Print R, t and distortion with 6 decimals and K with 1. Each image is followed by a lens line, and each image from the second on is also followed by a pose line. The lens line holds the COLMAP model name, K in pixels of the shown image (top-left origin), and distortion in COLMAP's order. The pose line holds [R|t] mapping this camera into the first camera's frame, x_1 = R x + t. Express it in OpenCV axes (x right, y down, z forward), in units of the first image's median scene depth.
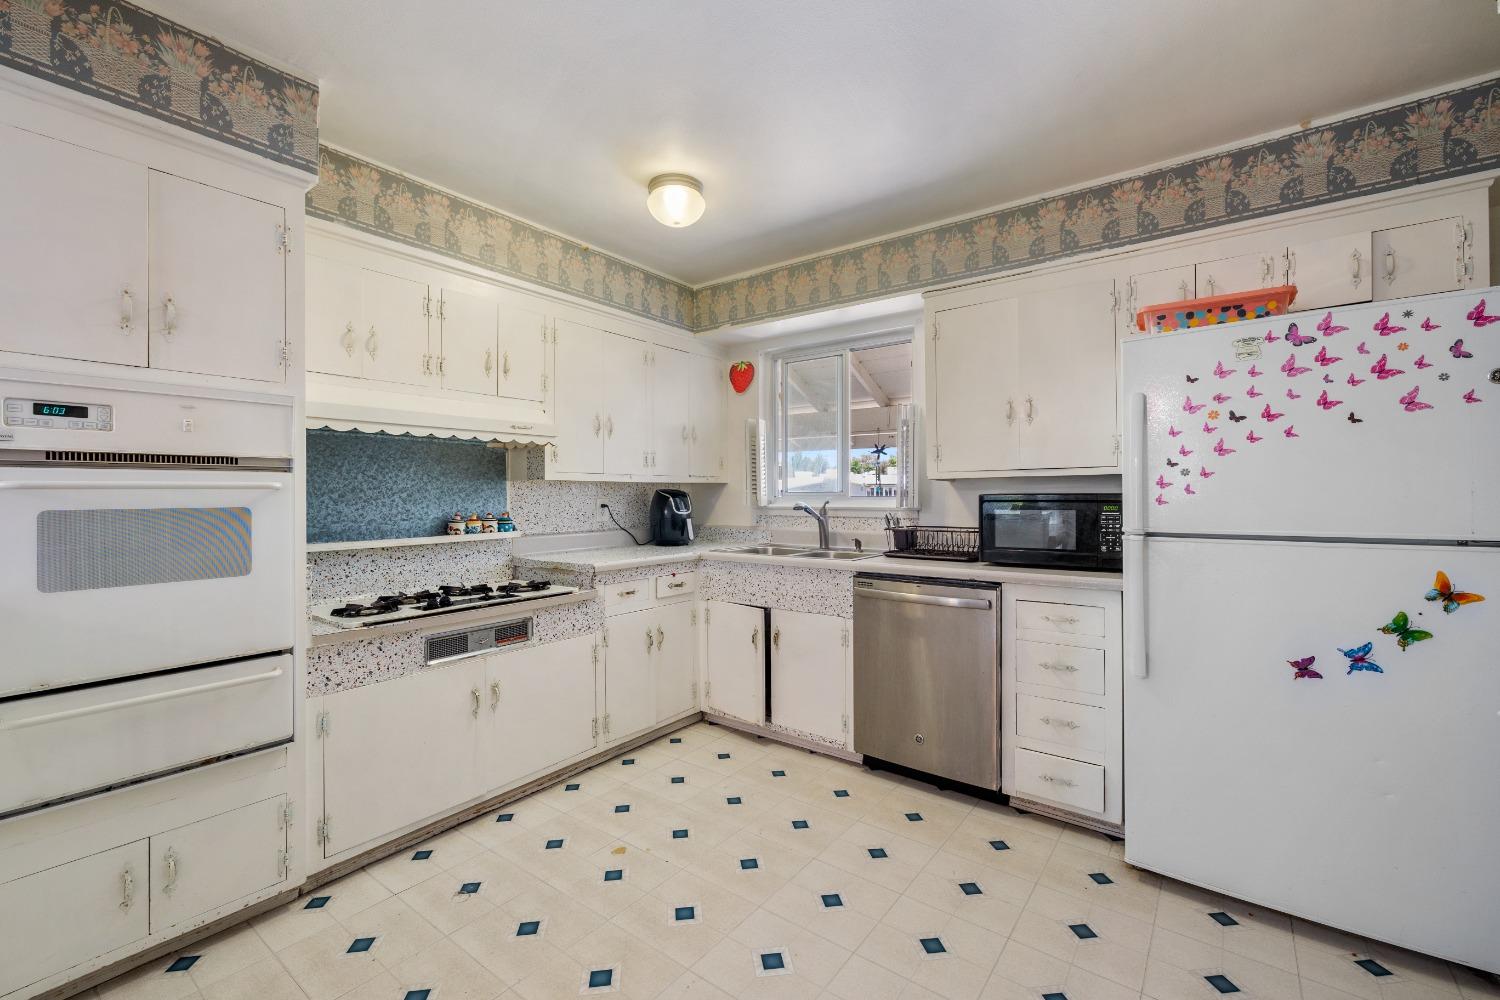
lens RADIAL K [[628.4, 0, 741.0], [0, 628.4, 493.2], [0, 0, 1]] dist [0.000625, -0.000139]
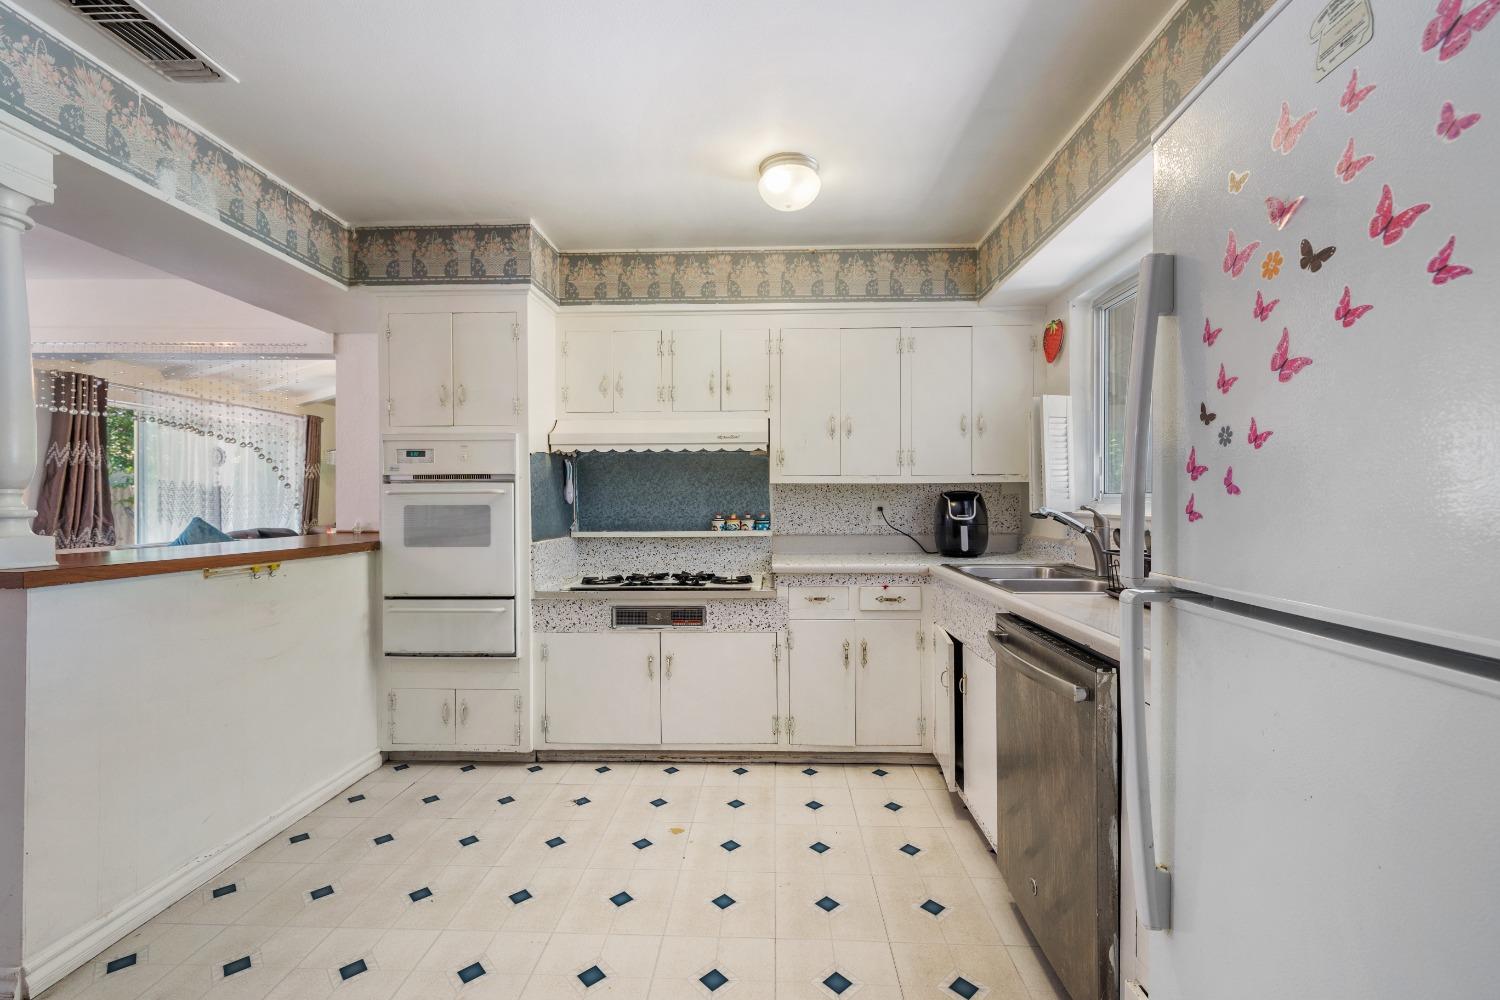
lens RADIAL K [[628.4, 0, 750.6], [0, 628.4, 501.6], [0, 0, 1]] dist [0.000625, -0.000139]
pose [[0.582170, 0.005292, -0.813050, 0.659271], [0.002038, 0.999966, 0.007968, 0.001695], [0.813065, -0.006295, 0.582139, 0.429013]]
